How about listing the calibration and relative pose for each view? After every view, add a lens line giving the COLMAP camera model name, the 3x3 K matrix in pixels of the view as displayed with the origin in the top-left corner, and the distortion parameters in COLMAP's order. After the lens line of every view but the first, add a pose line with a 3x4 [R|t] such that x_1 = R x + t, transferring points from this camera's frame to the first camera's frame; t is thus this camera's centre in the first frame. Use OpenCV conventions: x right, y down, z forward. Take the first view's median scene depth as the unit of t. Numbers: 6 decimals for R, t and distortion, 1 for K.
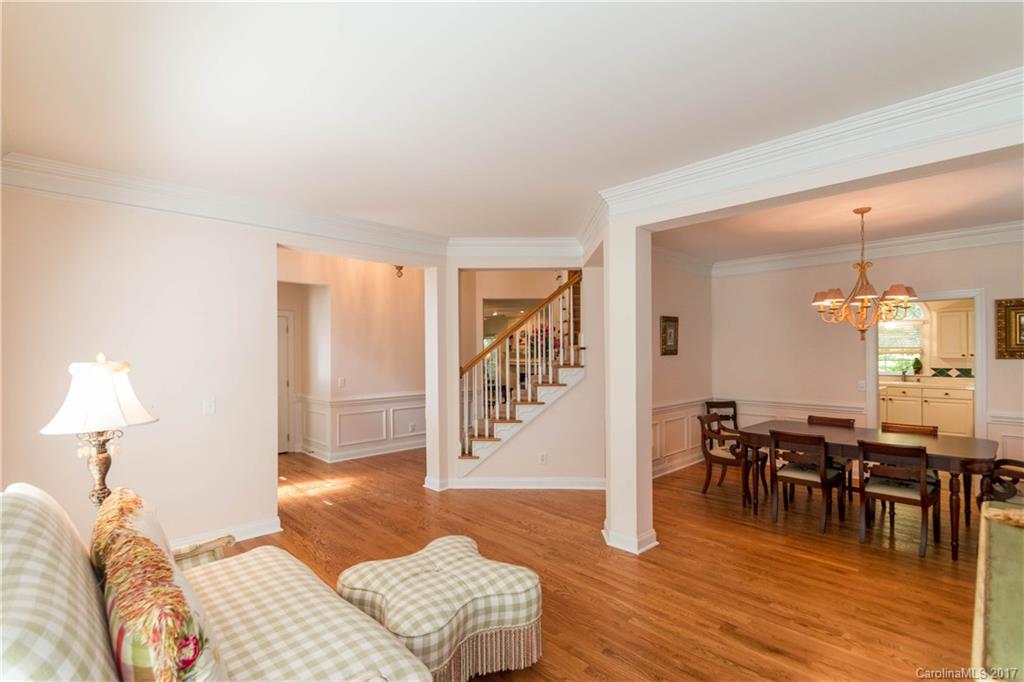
lens RADIAL K [[484.1, 0, 513.3], [0, 484.1, 356.3], [0, 0, 1]] dist [-0.000690, -0.000318]
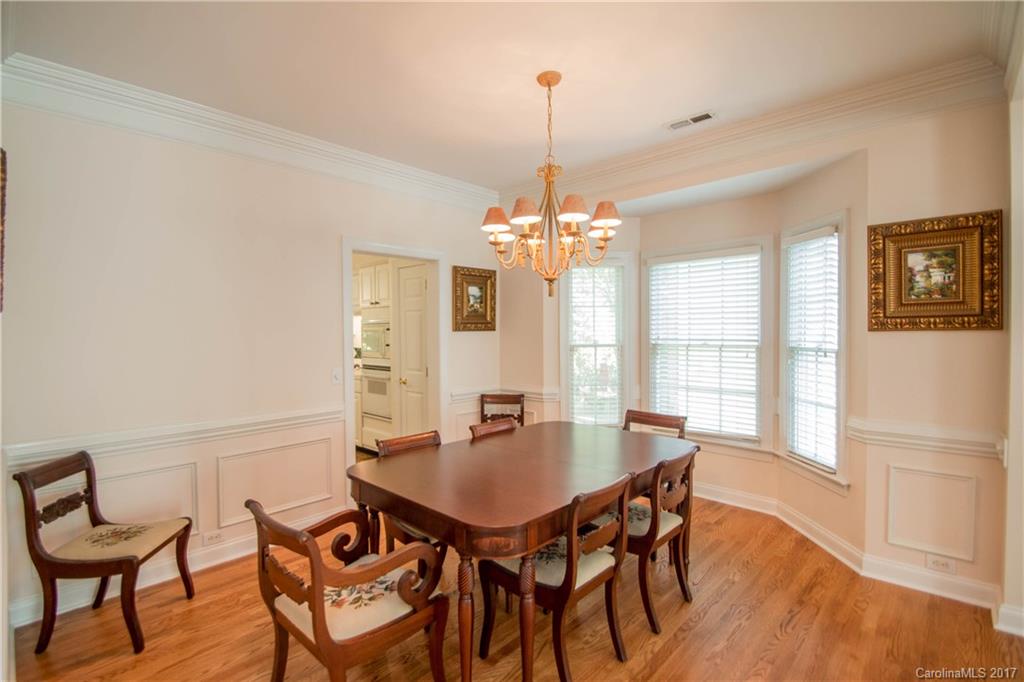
lens RADIAL K [[475.3, 0, 502.0], [0, 475.3, 339.6], [0, 0, 1]] dist [0.001474, -0.001399]
pose [[-0.038561, -0.011704, 0.999188, 0.065981], [0.016707, 0.999784, 0.012355, 0.006461], [-0.999117, 0.017170, -0.038357, 0.553716]]
